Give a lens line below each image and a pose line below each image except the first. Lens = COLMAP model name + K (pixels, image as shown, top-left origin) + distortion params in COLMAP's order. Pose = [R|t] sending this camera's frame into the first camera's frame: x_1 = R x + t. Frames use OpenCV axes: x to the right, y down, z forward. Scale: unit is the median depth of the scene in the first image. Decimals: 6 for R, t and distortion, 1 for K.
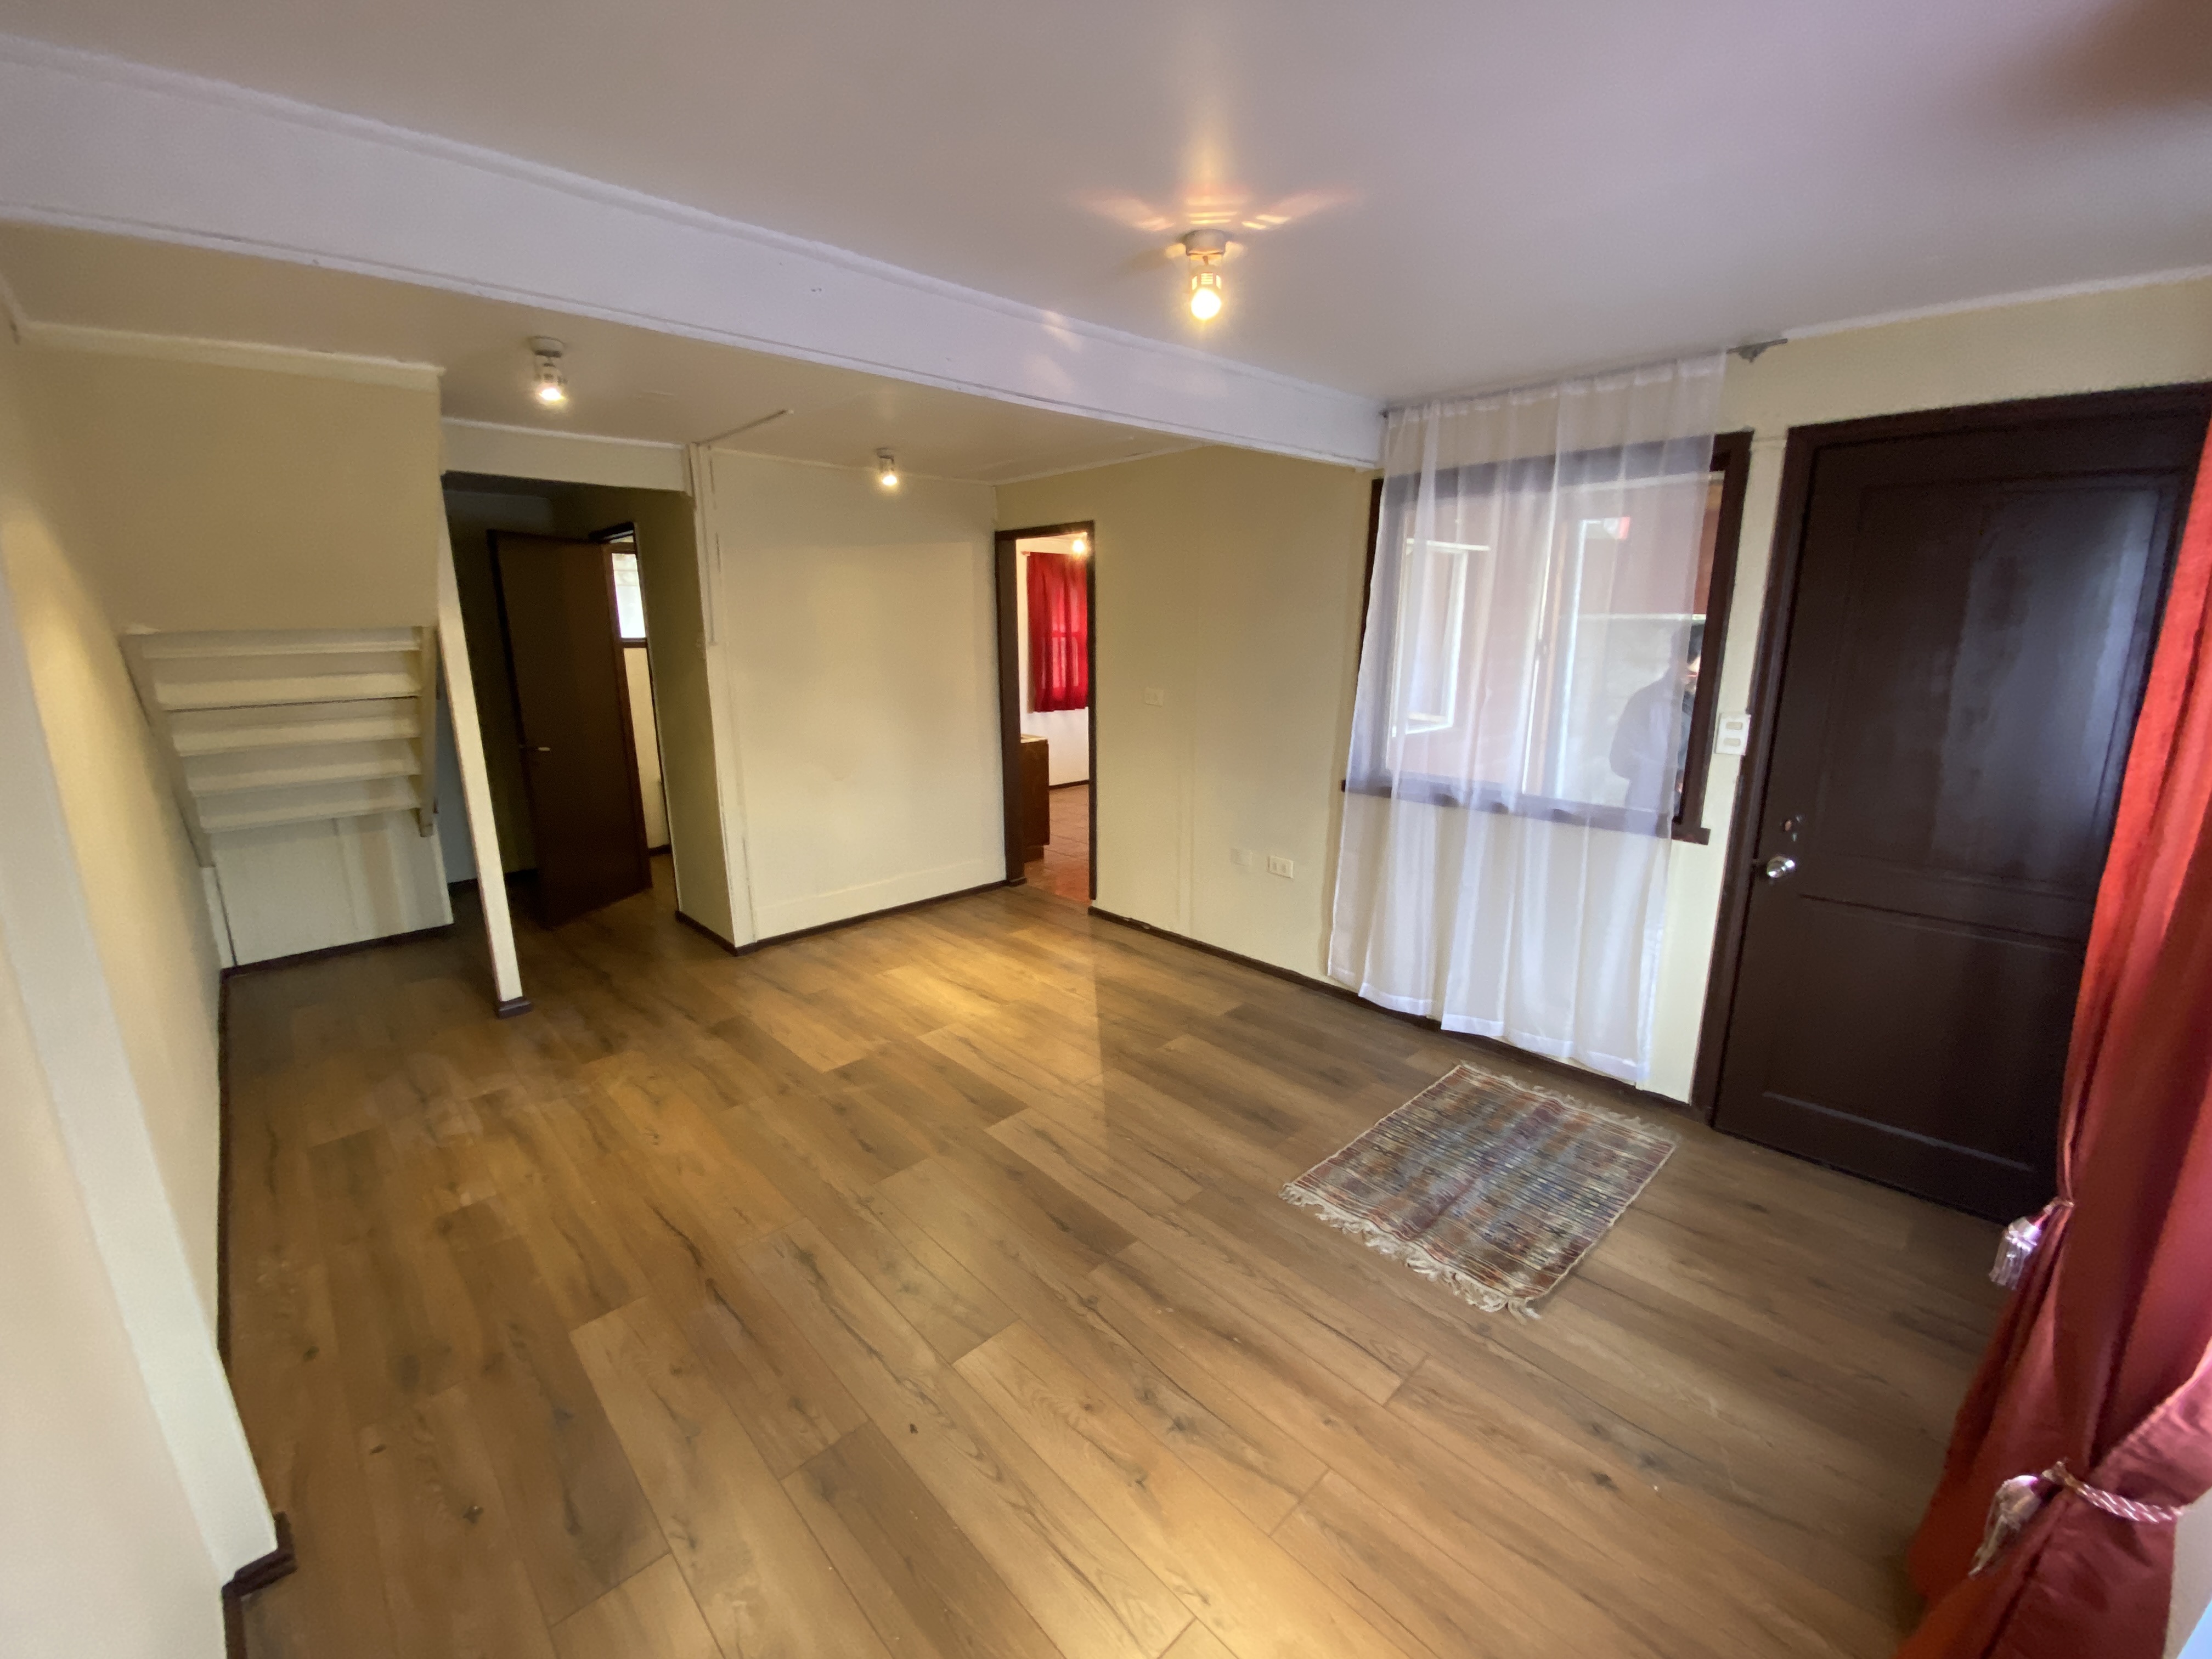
lens RADIAL K [[905.4, 0, 1101.8], [0, 905.4, 816.5], [0, 0, 1]] dist [0.041553, -0.026723]
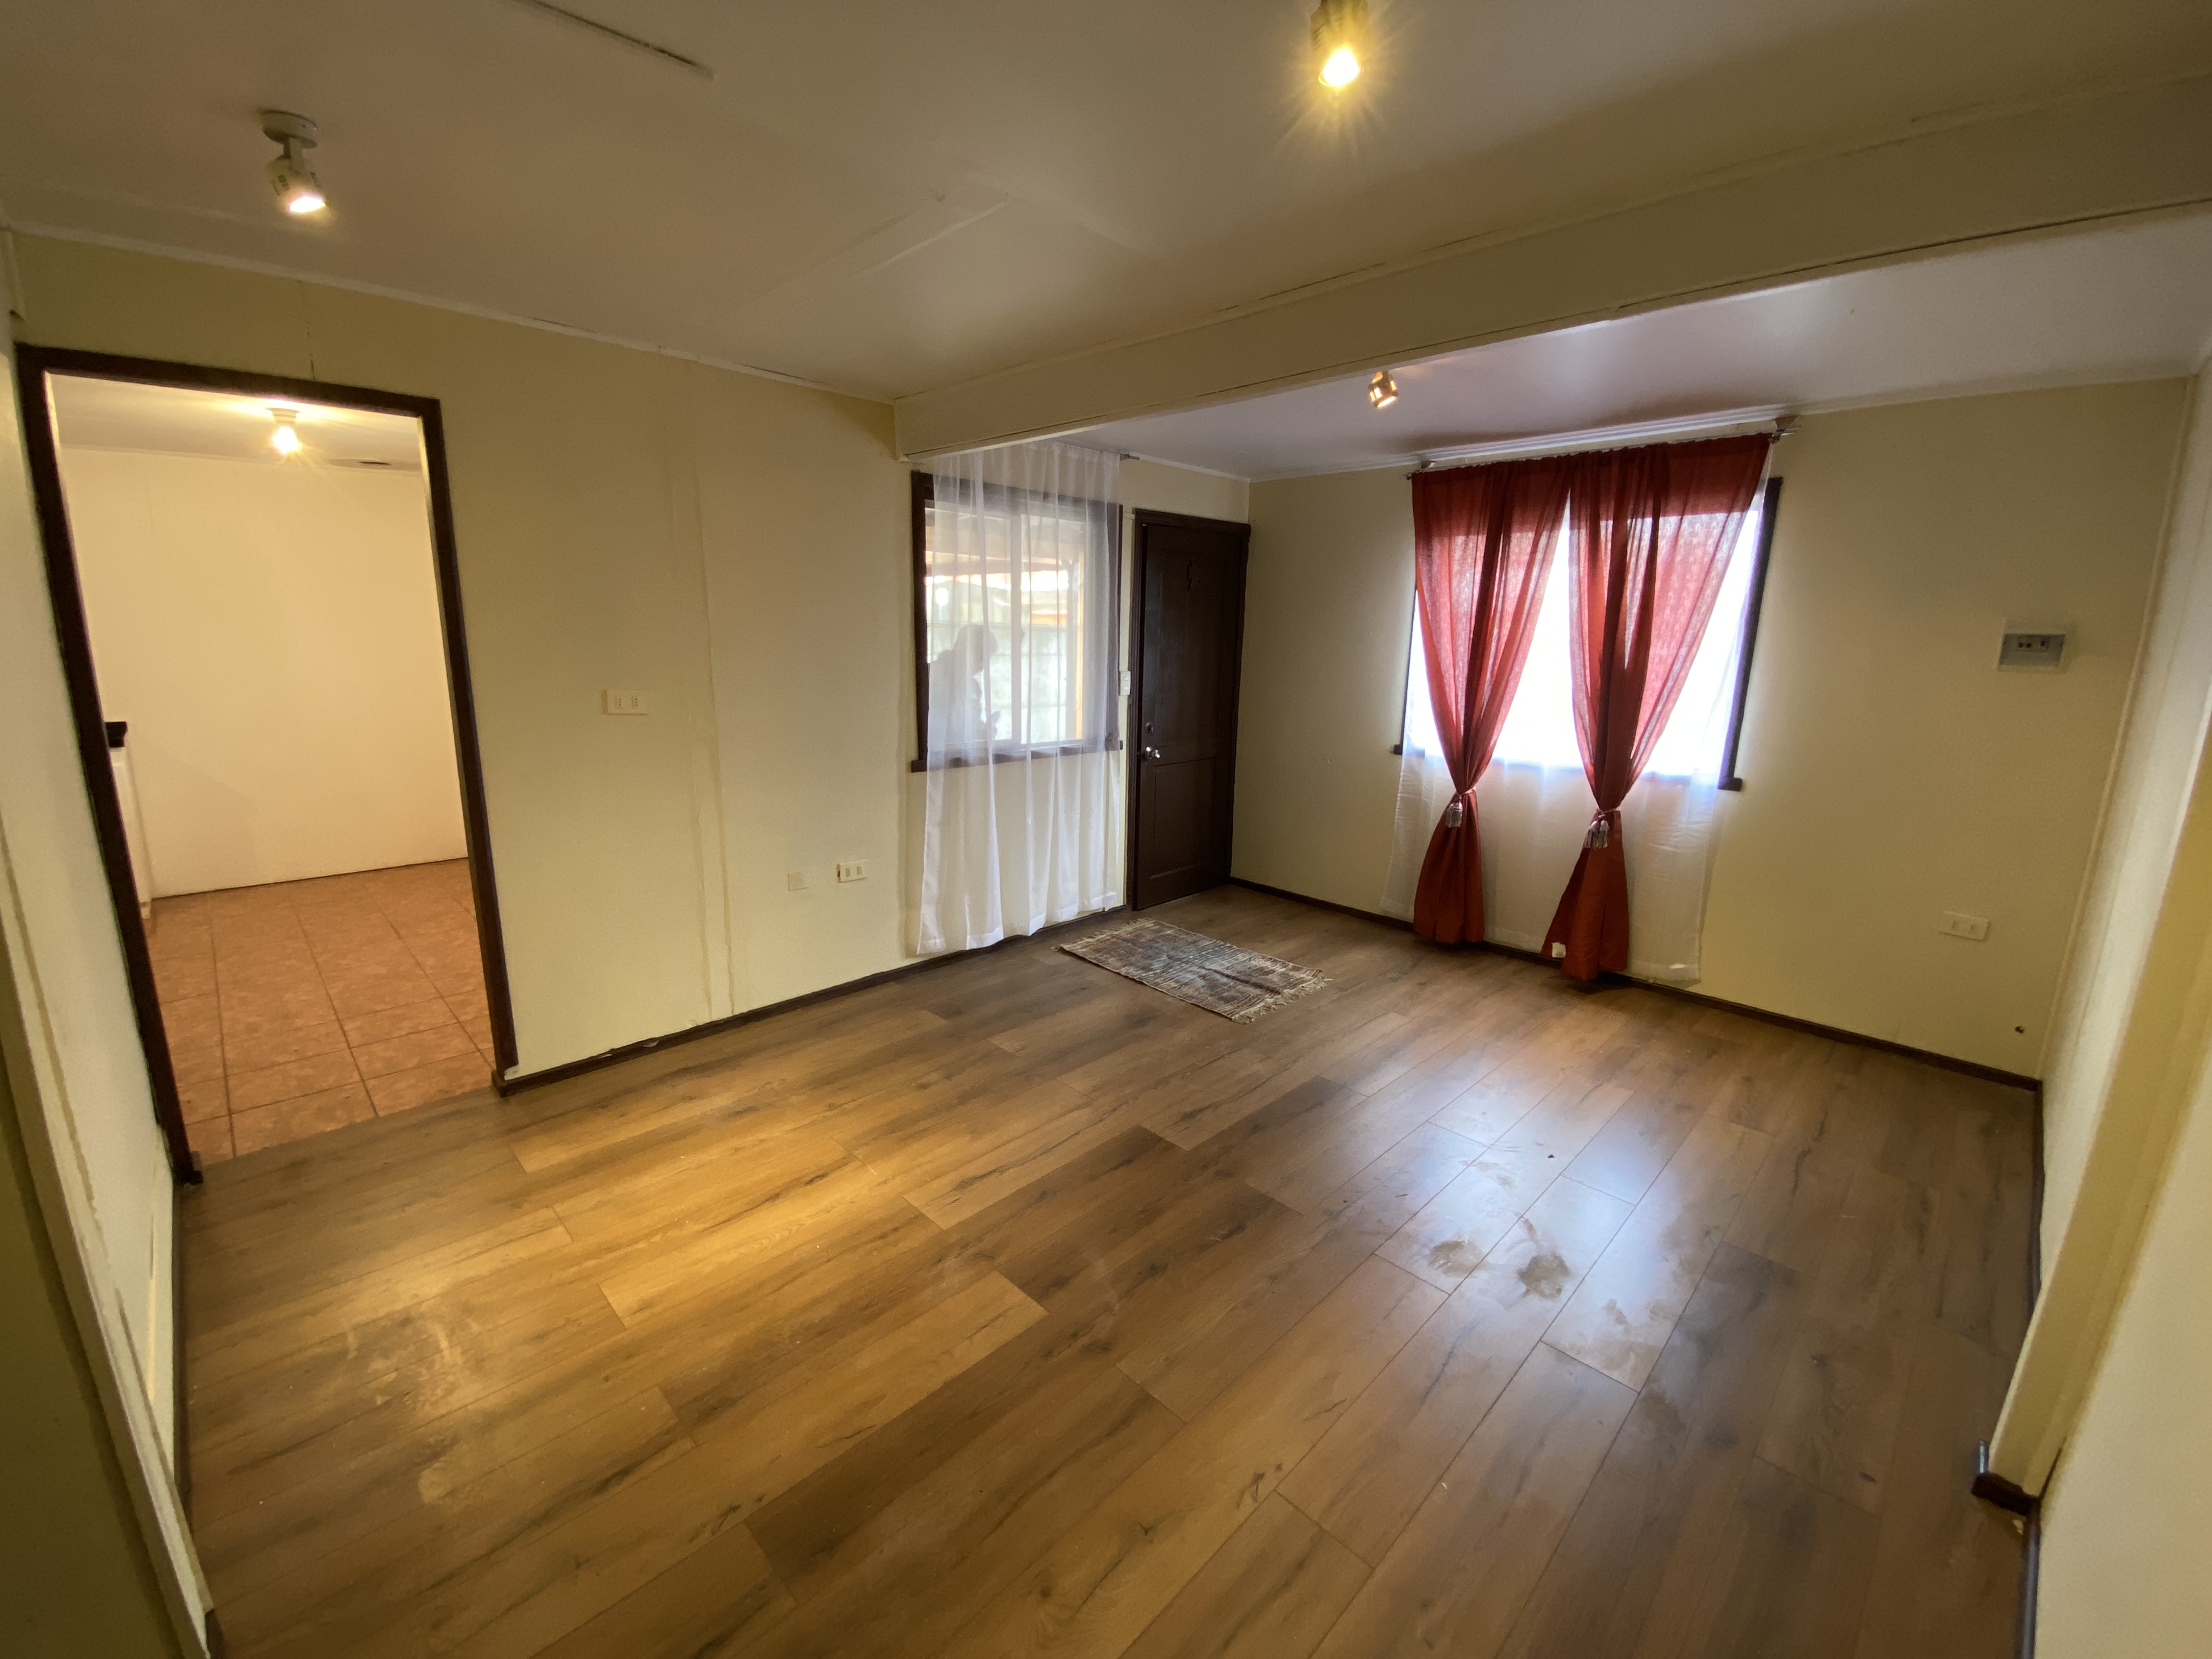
lens RADIAL K [[905.4, 0, 1101.8], [0, 905.4, 816.5], [0, 0, 1]] dist [0.041553, -0.026723]
pose [[-0.026684, -0.197011, 0.980038, -0.892699], [0.195077, 0.960512, 0.198398, -0.166955], [-0.980425, 0.196477, 0.012802, 0.932150]]
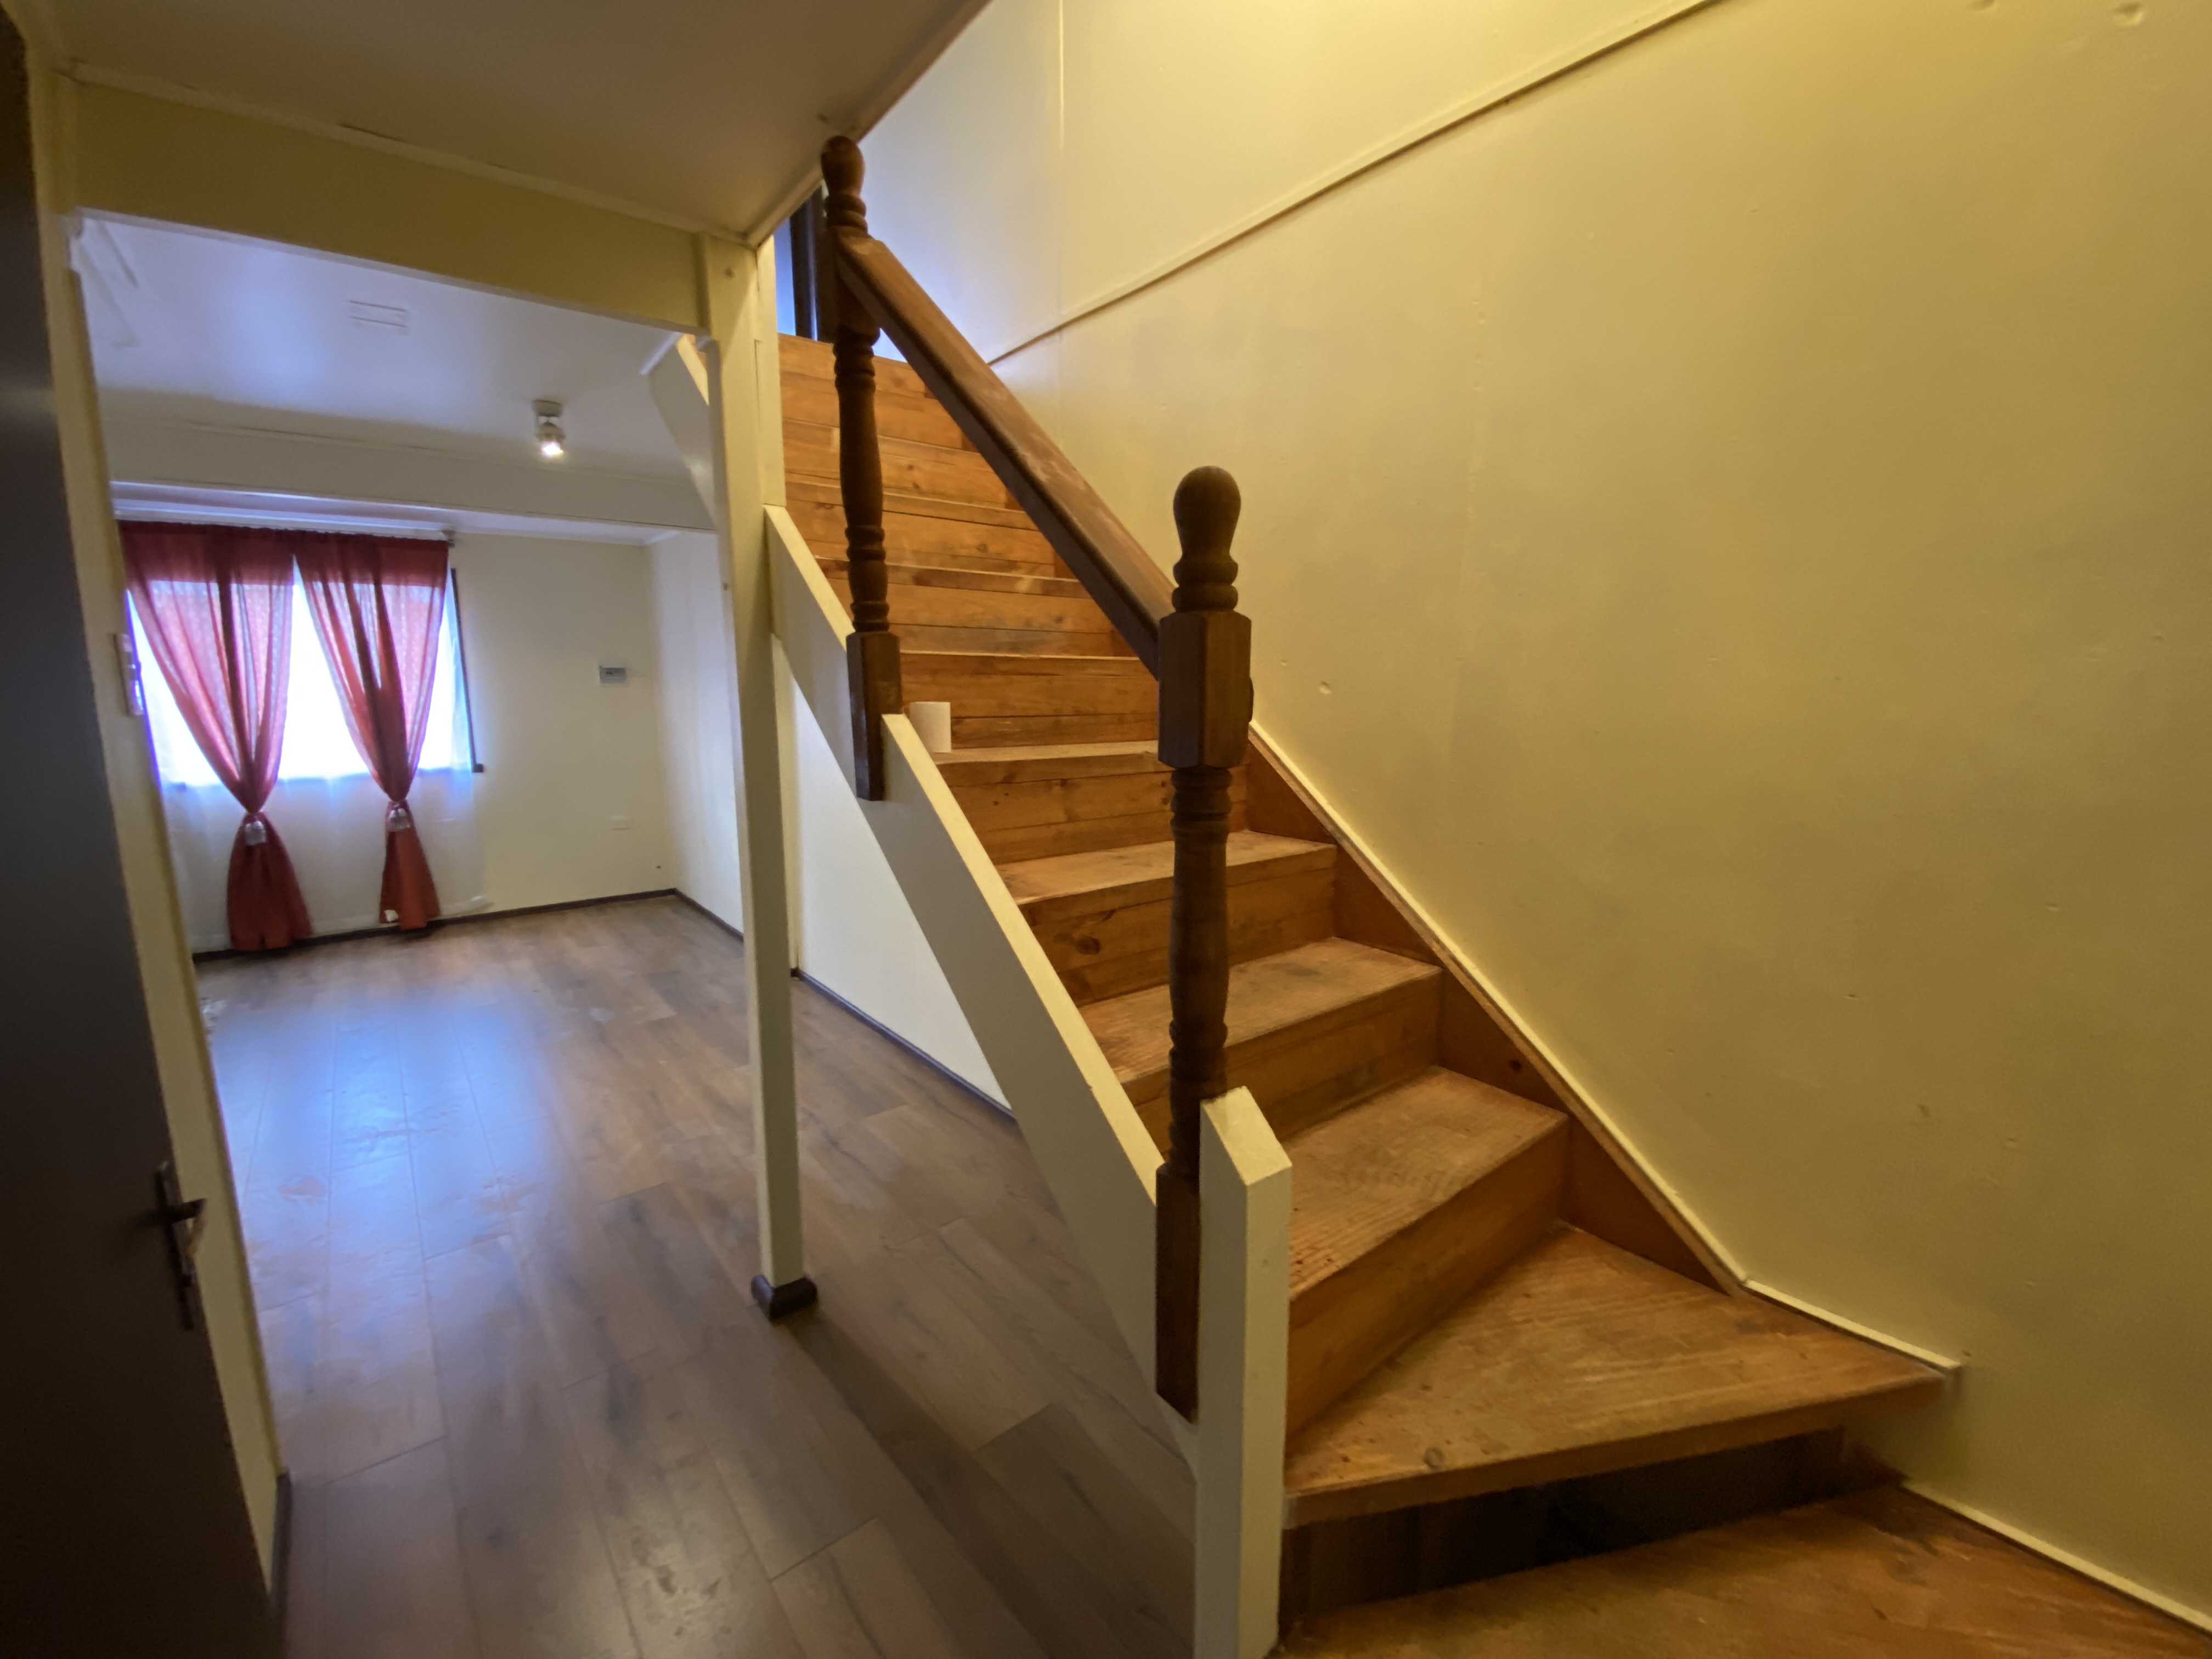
lens RADIAL K [[905.4, 0, 1101.8], [0, 905.4, 816.5], [0, 0, 1]] dist [0.041553, -0.026723]
pose [[-0.997353, 0.000161, 0.072709, -1.075782], [0.026114, 0.934072, 0.356128, -0.322955], [-0.067858, 0.357084, -0.931604, 1.724496]]
